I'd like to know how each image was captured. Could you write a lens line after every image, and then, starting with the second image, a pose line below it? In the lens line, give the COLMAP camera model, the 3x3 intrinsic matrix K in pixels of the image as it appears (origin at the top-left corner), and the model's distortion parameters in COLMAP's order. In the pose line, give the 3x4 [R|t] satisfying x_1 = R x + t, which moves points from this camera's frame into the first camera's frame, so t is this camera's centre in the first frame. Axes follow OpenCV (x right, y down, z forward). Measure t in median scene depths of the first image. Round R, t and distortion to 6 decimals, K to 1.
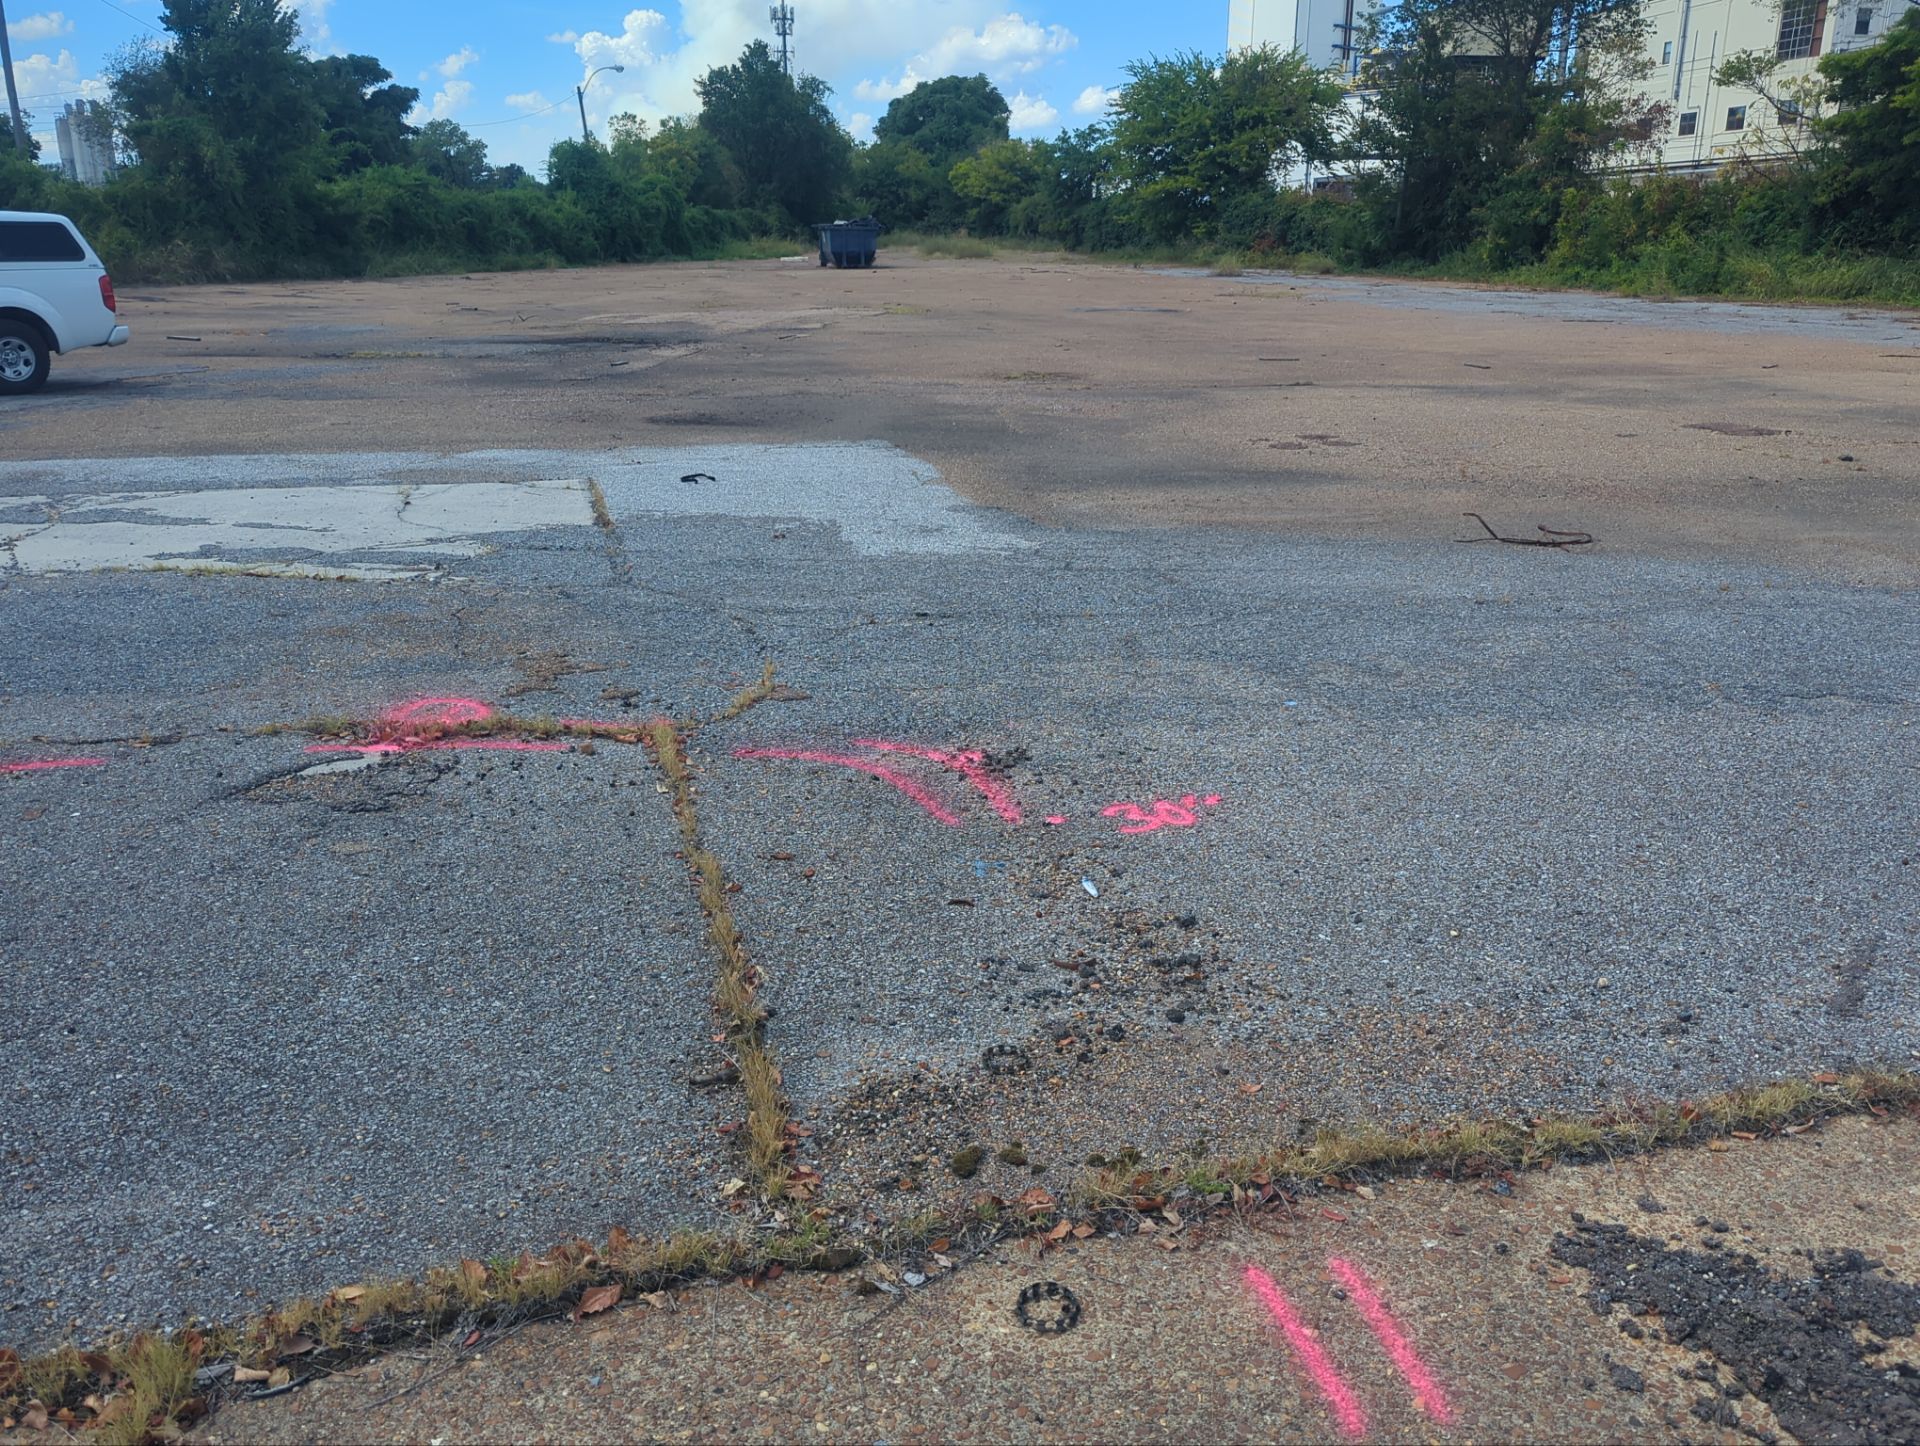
lens RADIAL K [[1683.1, 0, 959.6], [0, 1683.1, 727.1], [0, 0, 1]] dist [0.067848, -0.037857]
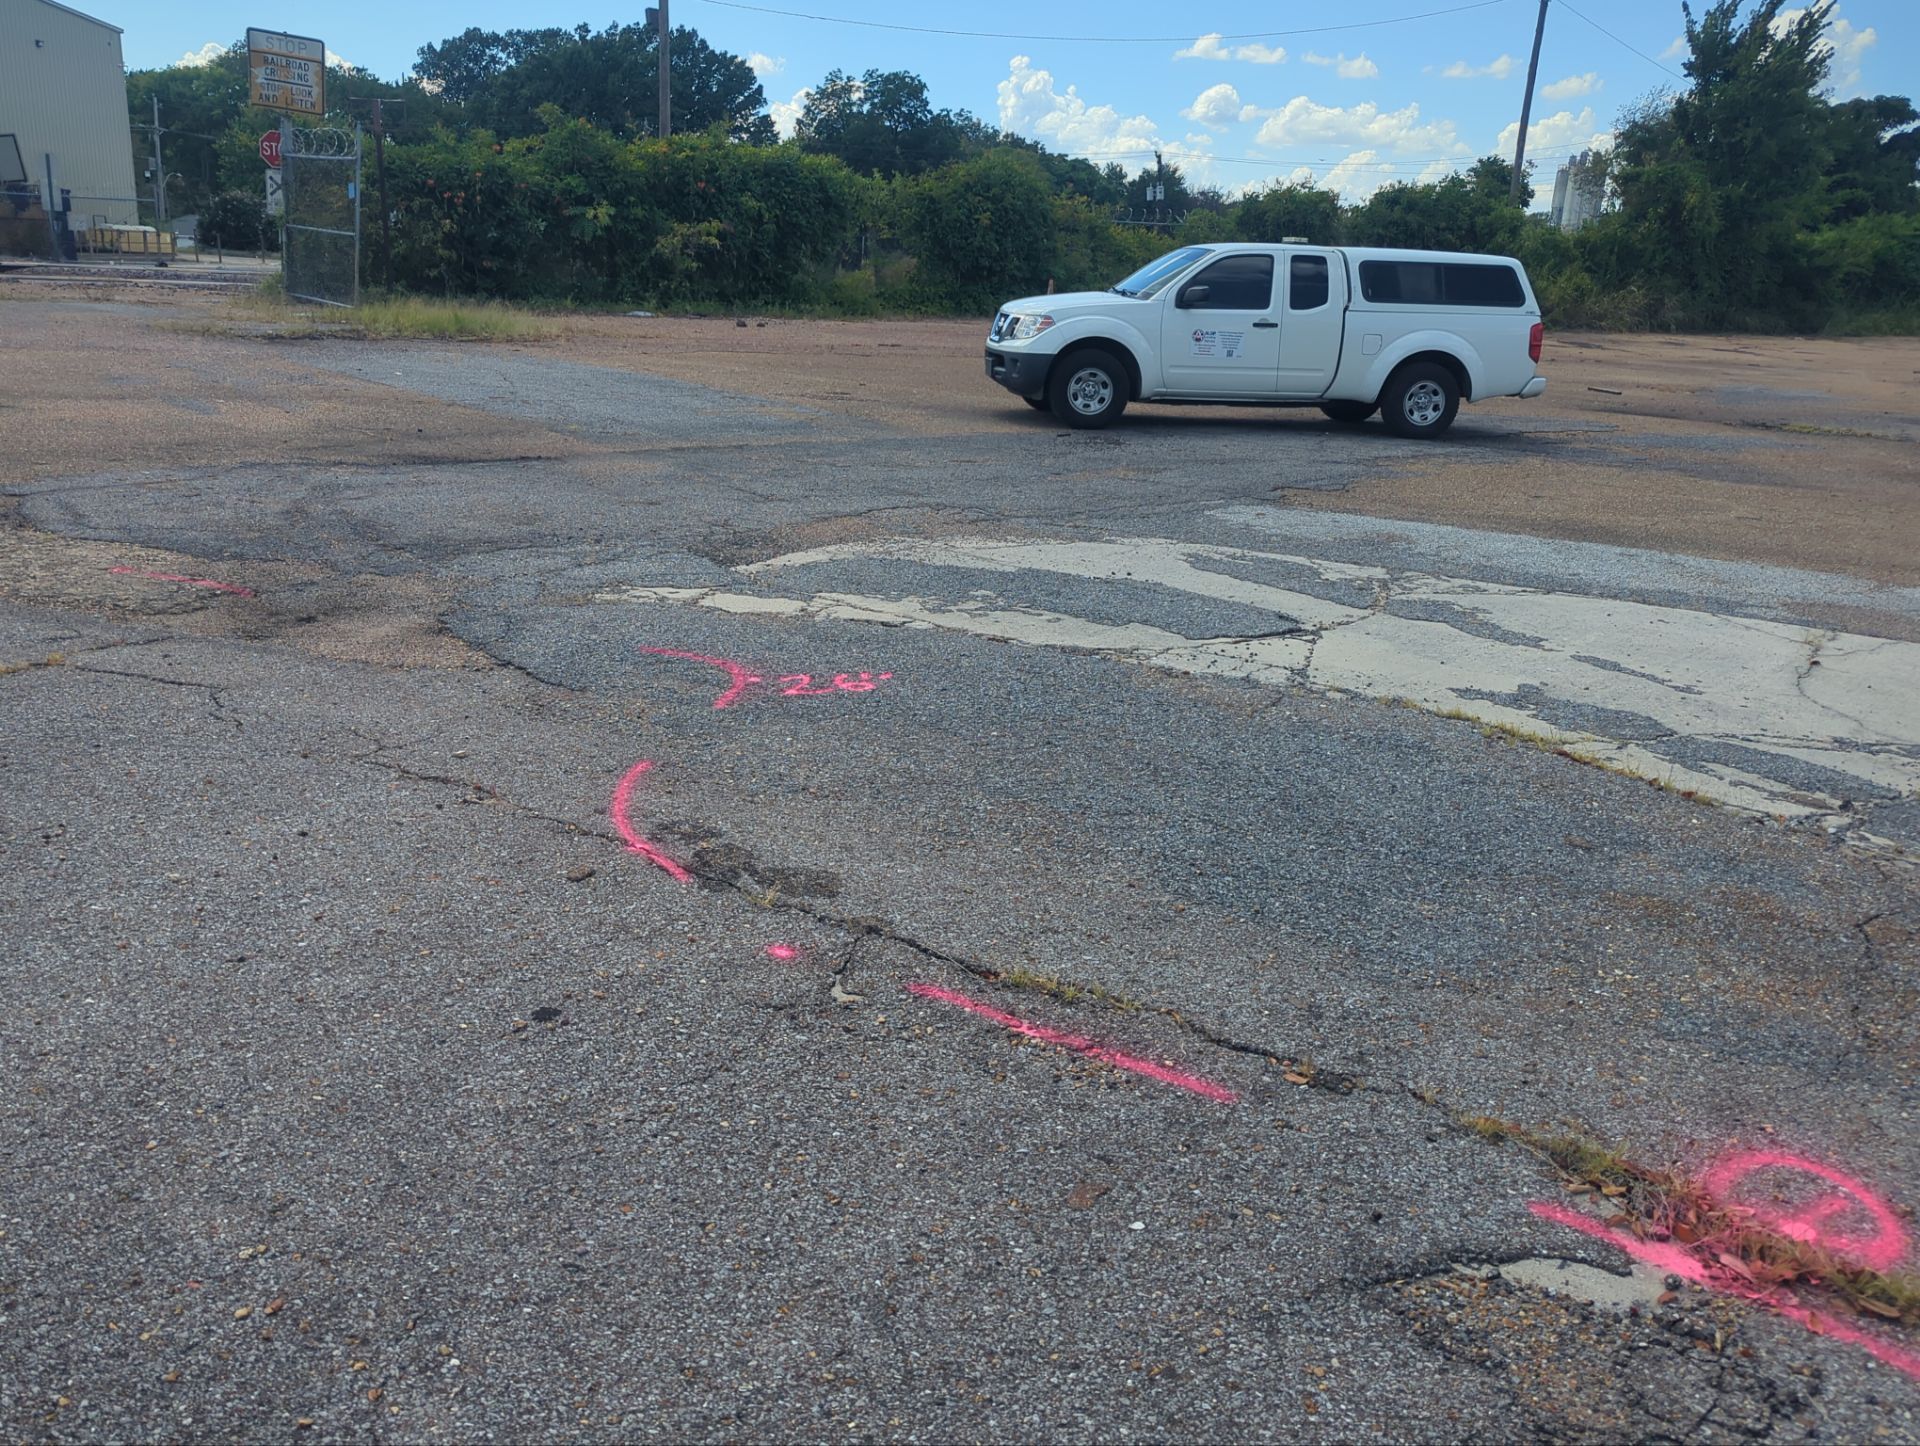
lens RADIAL K [[1683.1, 0, 957.1], [0, 1683.1, 718.5], [0, 0, 1]] dist [0.067848, -0.037857]
pose [[0.707129, 0.228541, -0.669132, -0.041051], [-0.249025, 0.966188, 0.066833, -0.029637], [0.661782, 0.119371, 0.740132, 0.100055]]
